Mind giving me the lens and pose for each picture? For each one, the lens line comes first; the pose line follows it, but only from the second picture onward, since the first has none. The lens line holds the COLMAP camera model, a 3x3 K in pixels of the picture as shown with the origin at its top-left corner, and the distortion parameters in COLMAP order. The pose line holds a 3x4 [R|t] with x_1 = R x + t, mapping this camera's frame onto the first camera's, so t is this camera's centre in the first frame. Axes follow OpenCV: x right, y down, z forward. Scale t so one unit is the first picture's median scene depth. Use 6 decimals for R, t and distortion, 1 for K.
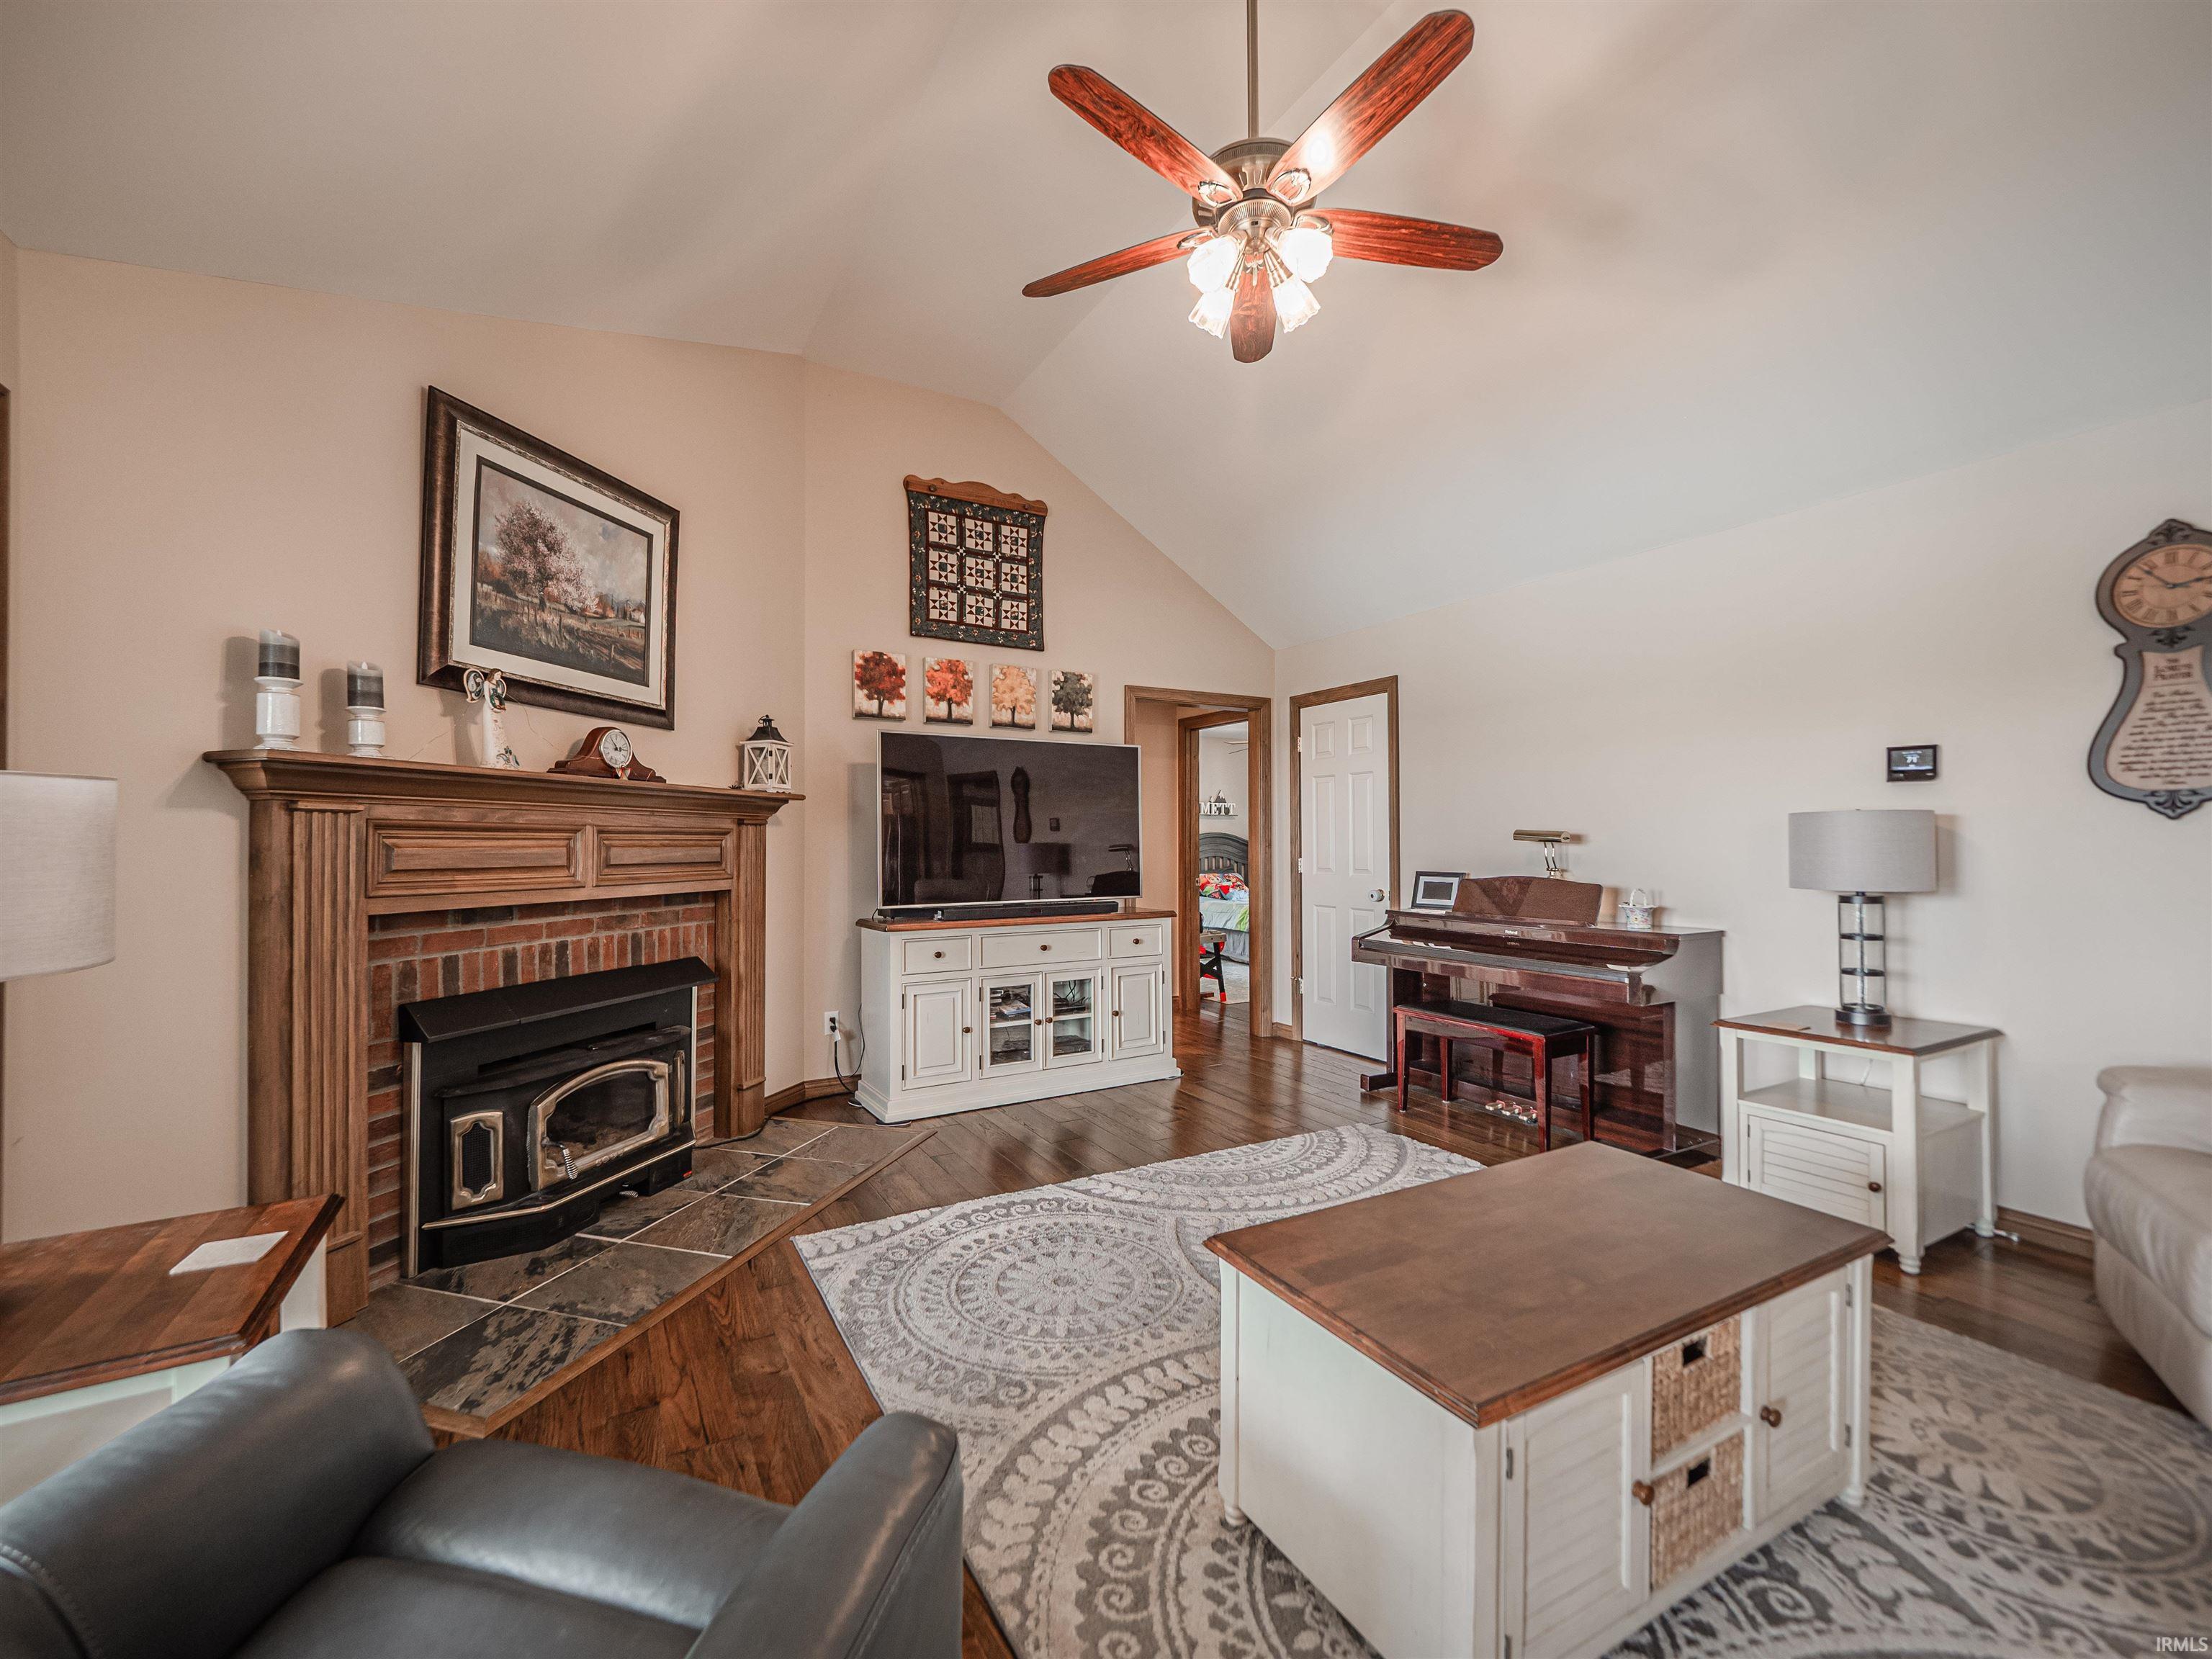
lens RADIAL K [[948.4, 0, 1112.7], [0, 948.4, 829.8], [0, 0, 1]] dist [-0.003246, -0.000335]
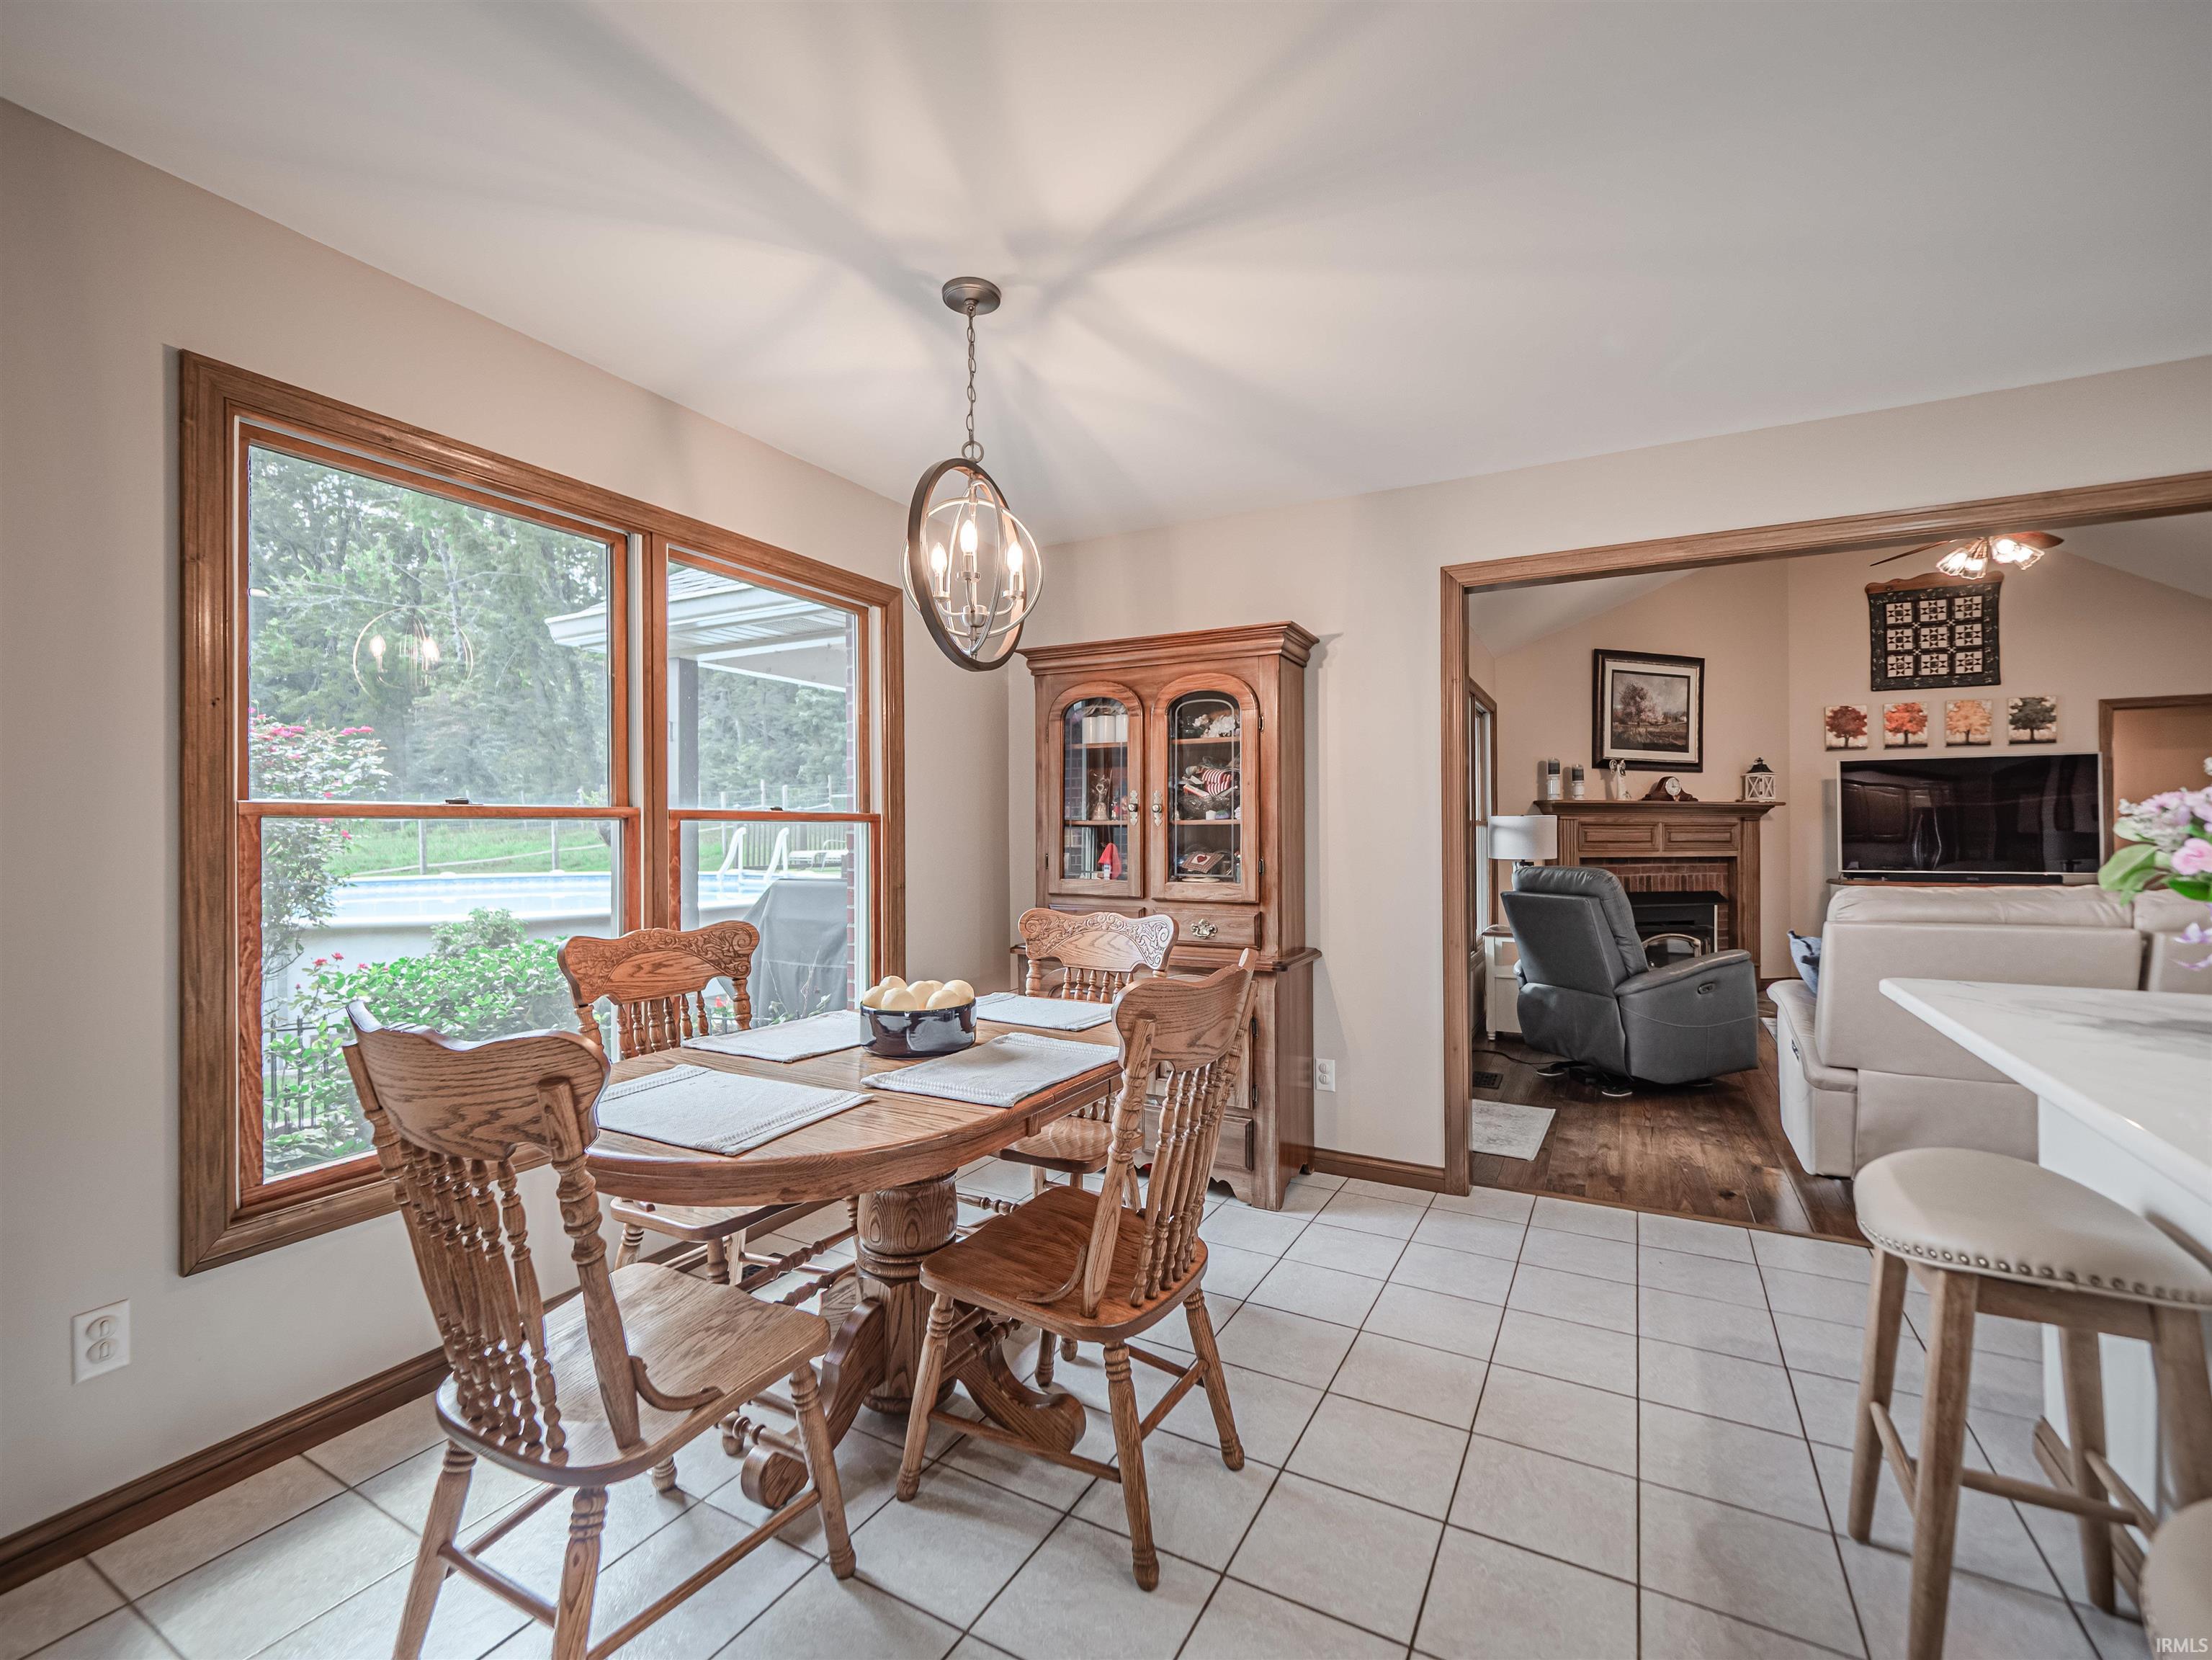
lens RADIAL K [[948.5, 0, 1147.4], [0, 948.5, 823.6], [0, 0, 1]] dist [-0.003246, -0.000335]
pose [[0.547579, -0.005515, -0.836736, 0.415459], [0.013456, 0.999907, 0.002215, -0.015969], [0.836646, -0.012472, 0.547603, -0.785947]]
